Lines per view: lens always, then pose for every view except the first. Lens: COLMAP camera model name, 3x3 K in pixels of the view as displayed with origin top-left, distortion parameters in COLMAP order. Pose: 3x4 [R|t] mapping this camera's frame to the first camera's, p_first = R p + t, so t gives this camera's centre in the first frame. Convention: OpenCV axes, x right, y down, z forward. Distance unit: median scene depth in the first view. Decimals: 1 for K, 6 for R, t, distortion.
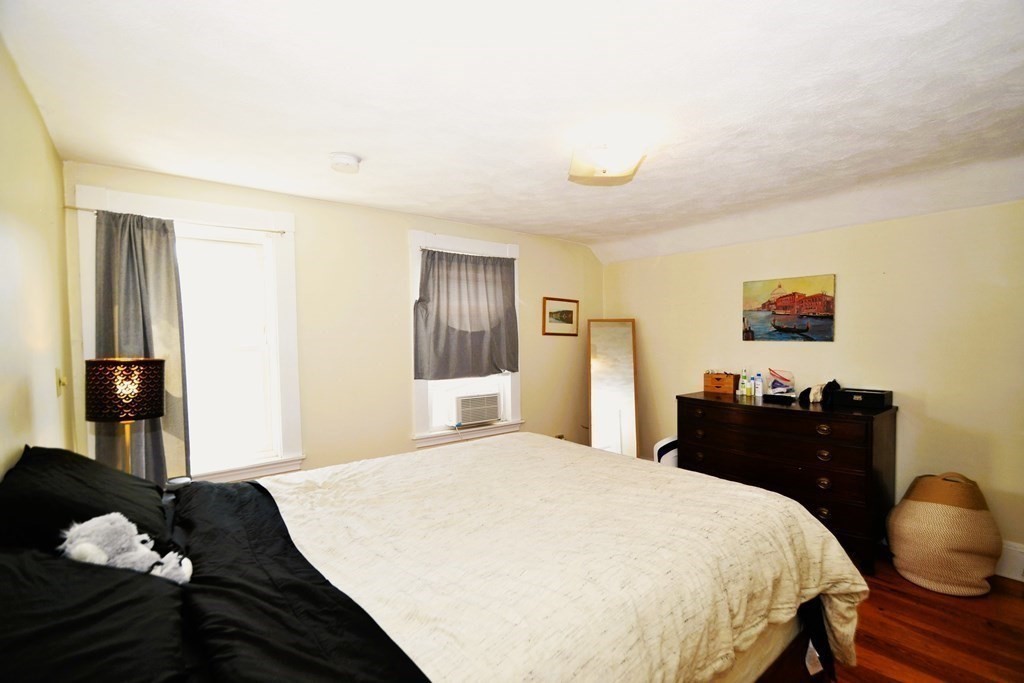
lens RADIAL K [[466.5, 0, 512.7], [0, 466.5, 349.9], [0, 0, 1]] dist [-0.003056, -0.000623]
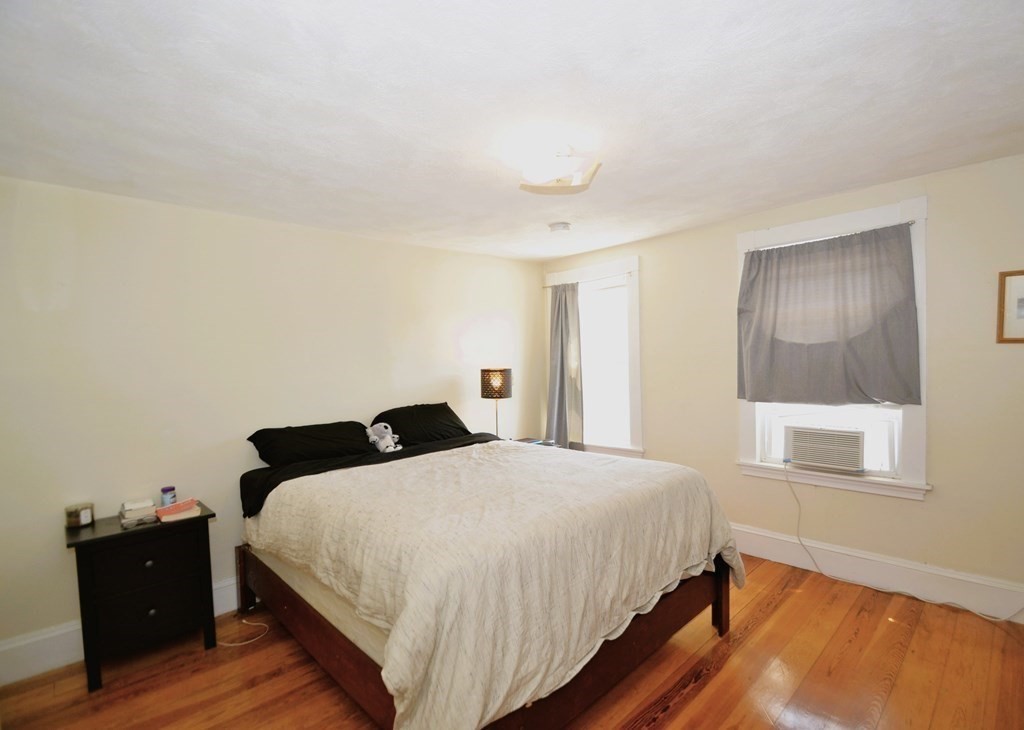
lens RADIAL K [[498.6, 0, 512.0], [0, 498.6, 365.0], [0, 0, 1]] dist [-0.000285, -0.000072]
pose [[0.070255, 0.010542, -0.997473, 0.705716], [-0.015484, 0.999835, 0.009477, -0.004155], [0.997409, 0.014779, 0.070407, 0.474849]]
